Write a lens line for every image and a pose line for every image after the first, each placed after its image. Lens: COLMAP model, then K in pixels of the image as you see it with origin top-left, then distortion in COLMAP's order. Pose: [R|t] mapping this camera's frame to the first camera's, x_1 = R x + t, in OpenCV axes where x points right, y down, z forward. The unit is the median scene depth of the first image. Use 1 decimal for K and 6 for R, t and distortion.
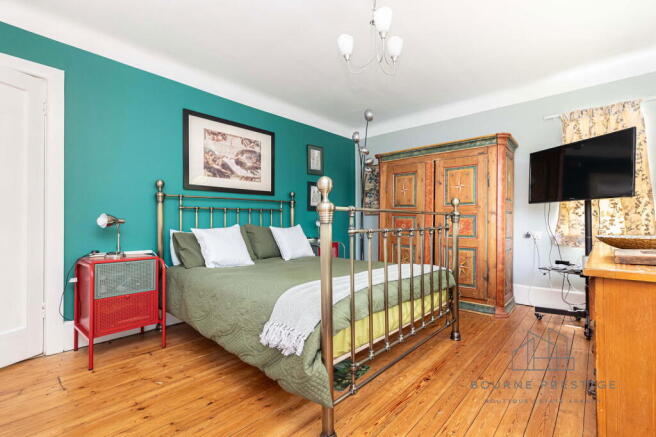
lens RADIAL K [[303.5, 0, 329.0], [0, 303.5, 216.7], [0, 0, 1]] dist [0.018912, -0.001555]
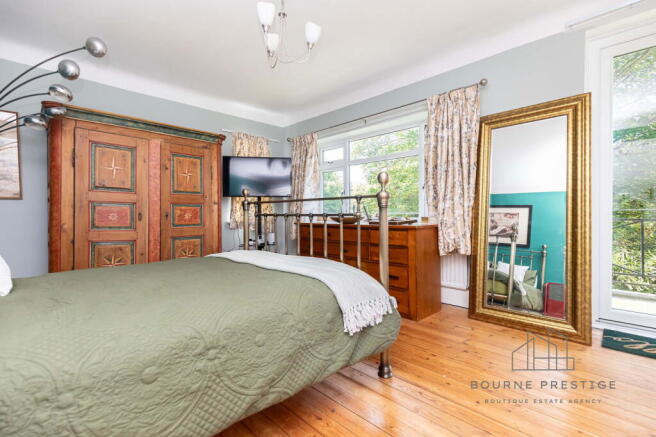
lens RADIAL K [[303.5, 0, 329.1], [0, 303.5, 218.6], [0, 0, 1]] dist [0.018912, -0.001555]
pose [[0.051886, -0.015403, 0.998534, -0.548675], [-0.006451, 0.999855, 0.015759, 0.023858], [-0.998632, -0.007259, 0.051779, 0.500154]]
